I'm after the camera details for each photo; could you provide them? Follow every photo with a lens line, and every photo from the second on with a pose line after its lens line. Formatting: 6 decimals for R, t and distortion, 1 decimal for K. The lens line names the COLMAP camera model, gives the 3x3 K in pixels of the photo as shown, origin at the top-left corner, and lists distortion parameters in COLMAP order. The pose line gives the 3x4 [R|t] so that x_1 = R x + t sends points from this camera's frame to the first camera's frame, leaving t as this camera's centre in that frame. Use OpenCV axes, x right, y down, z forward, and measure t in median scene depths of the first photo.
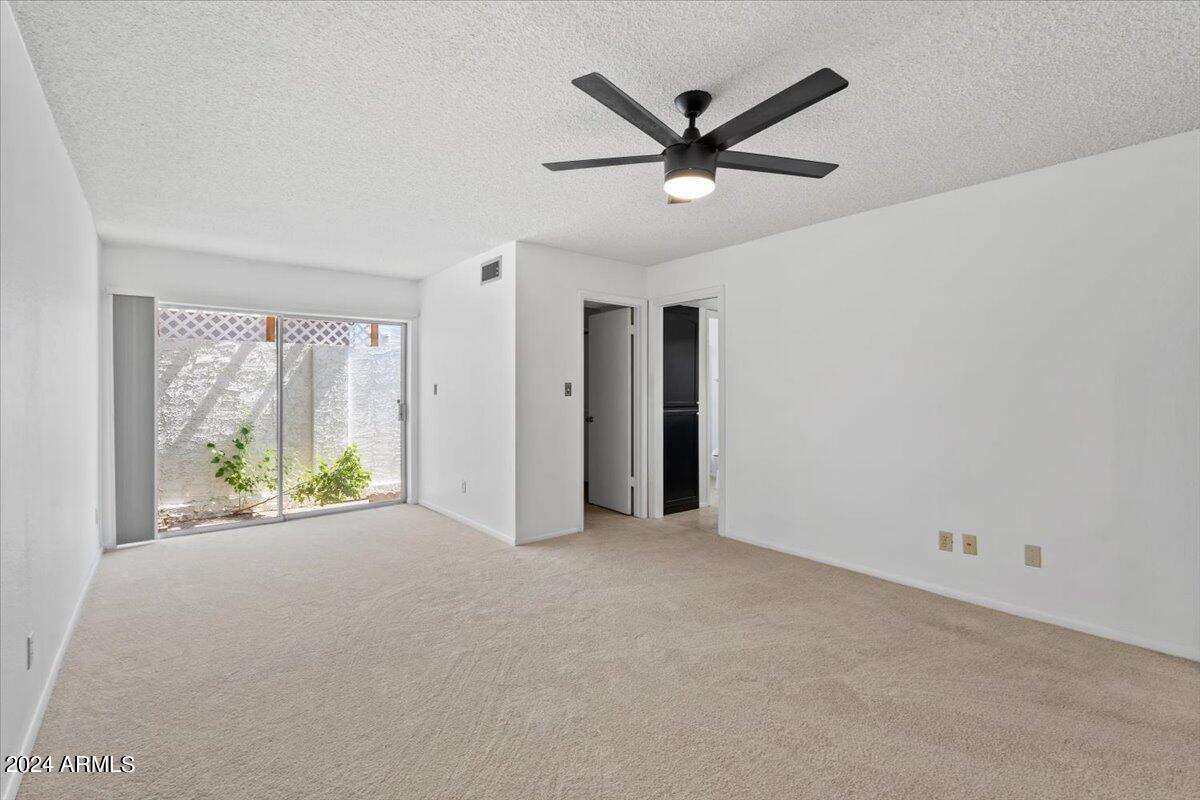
lens RADIAL K [[505.0, 0, 600.0], [0, 505.0, 400.0], [0, 0, 1]] dist [0.000577, -0.000011]
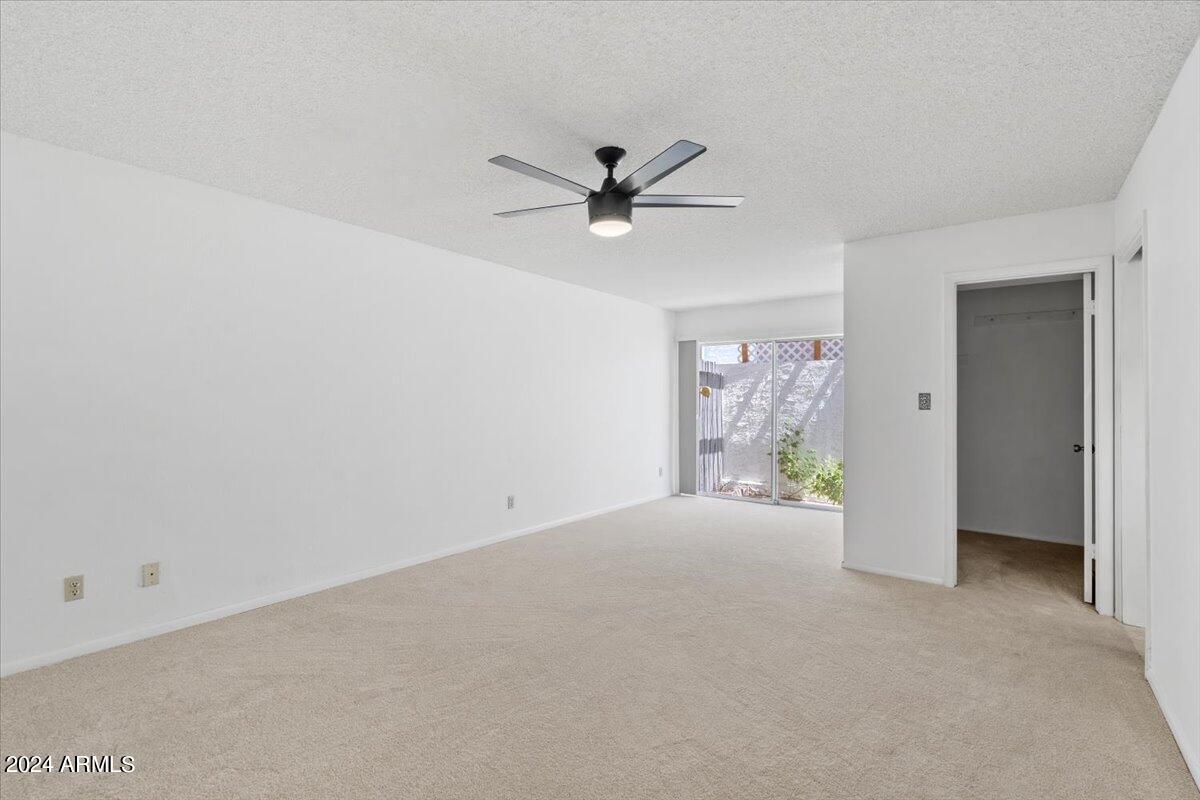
lens RADIAL K [[532.3, 0, 602.7], [0, 532.3, 405.7], [0, 0, 1]] dist [0.001213, 0.000040]
pose [[0.257448, 0.015884, -0.966162, 0.449067], [-0.028424, 0.999557, 0.008859, -0.005280], [0.965874, 0.025181, 0.257785, 0.200856]]
